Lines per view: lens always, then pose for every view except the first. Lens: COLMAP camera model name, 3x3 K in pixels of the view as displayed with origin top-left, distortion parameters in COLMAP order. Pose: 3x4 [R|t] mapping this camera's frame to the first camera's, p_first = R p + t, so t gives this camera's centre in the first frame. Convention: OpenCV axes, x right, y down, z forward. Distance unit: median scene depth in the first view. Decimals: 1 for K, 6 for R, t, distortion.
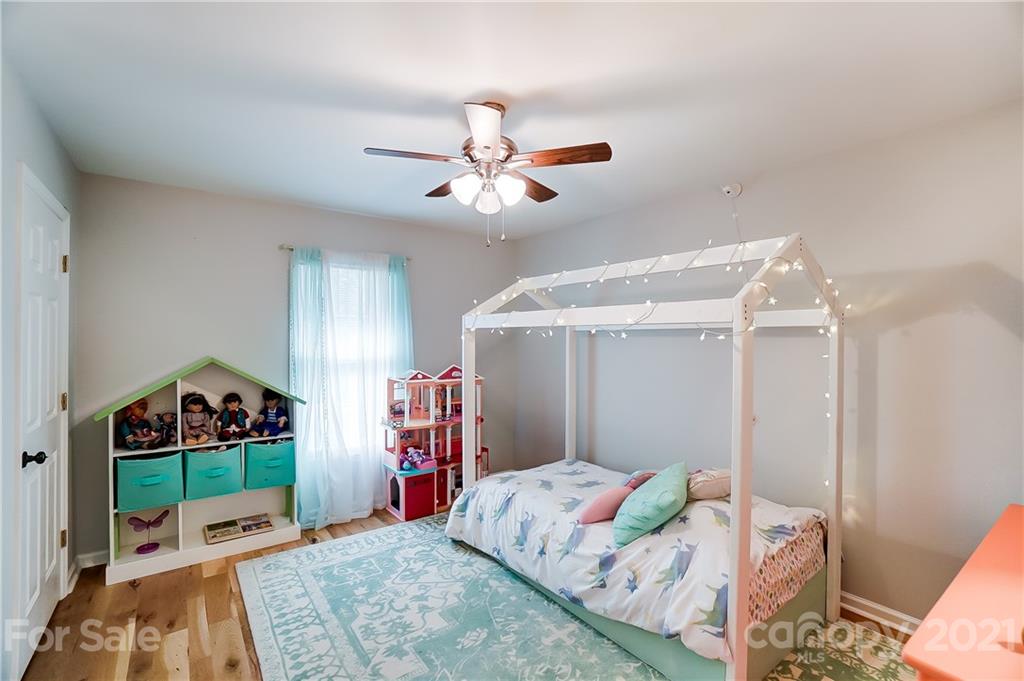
lens RADIAL K [[472.7, 0, 512.0], [0, 472.7, 340.5], [0, 0, 1]] dist [-0.069503, 0.000002]
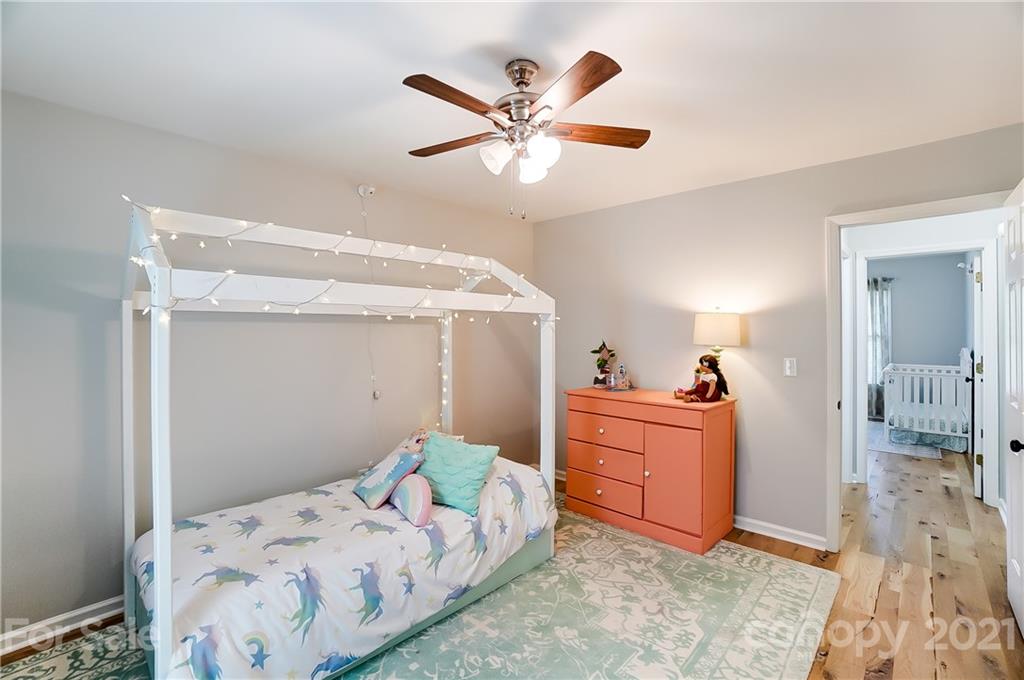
lens RADIAL K [[452.0, 0, 508.1], [0, 452.0, 336.7], [0, 0, 1]] dist [-0.065817, 0.021433]
pose [[-0.185810, -0.019774, 0.982387, -0.769743], [0.003300, 0.999779, 0.020748, 0.003341], [-0.982580, 0.007097, -0.185704, 1.045428]]
